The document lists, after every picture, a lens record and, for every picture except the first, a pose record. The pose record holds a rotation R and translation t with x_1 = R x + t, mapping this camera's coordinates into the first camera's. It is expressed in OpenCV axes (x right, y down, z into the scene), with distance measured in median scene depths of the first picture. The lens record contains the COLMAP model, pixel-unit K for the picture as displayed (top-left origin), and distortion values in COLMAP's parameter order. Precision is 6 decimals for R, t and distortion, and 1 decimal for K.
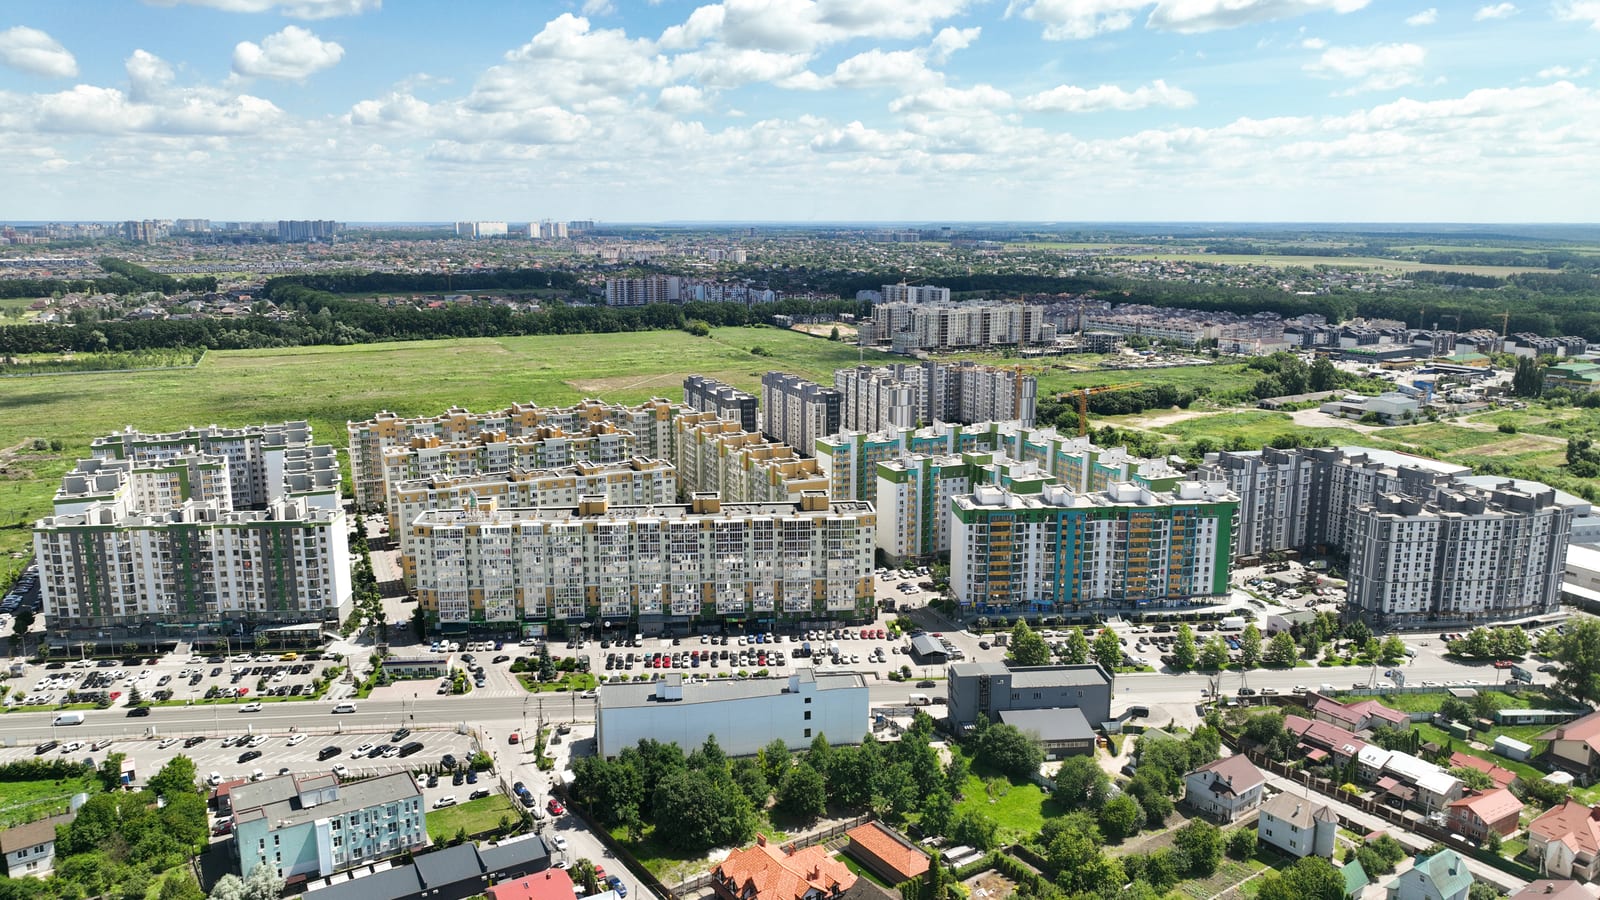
lens RADIAL K [[1156.1, 0, 800.3], [0, 1156.1, 452.2], [0, 0, 1]] dist [0.004515, 0.004129]
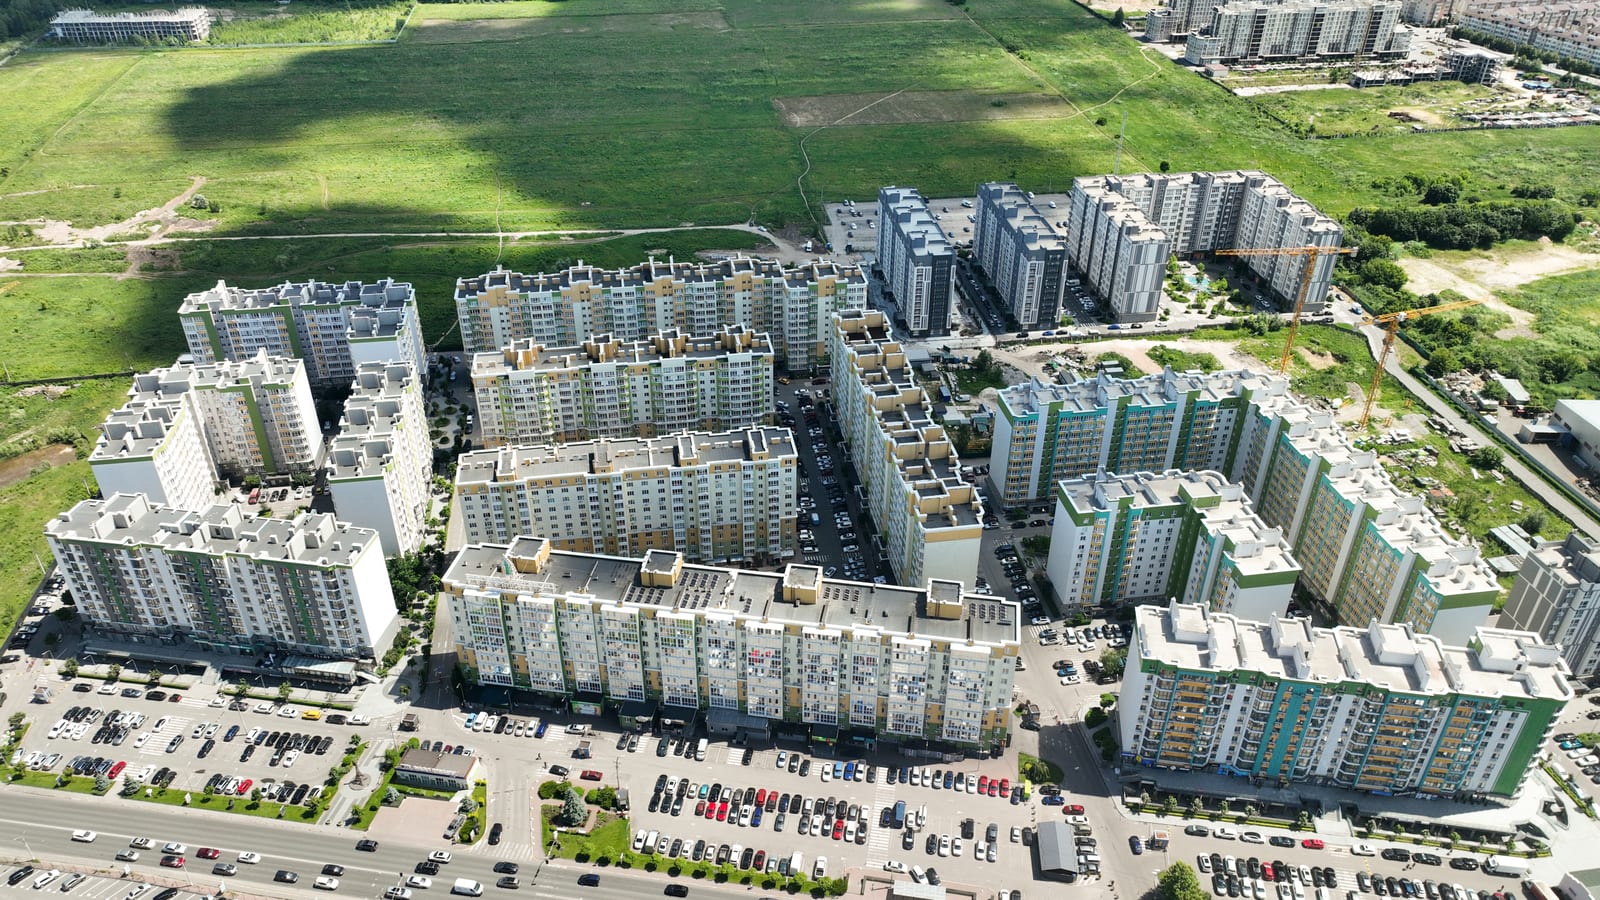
lens RADIAL K [[1156.1, 0, 798.0], [0, 1156.1, 448.5], [0, 0, 1]] dist [0.004515, 0.004129]
pose [[0.969214, 0.137165, -0.204477, 0.060824], [-0.055645, 0.930996, 0.360764, -0.316879], [0.239851, -0.338280, 0.909966, 0.326876]]
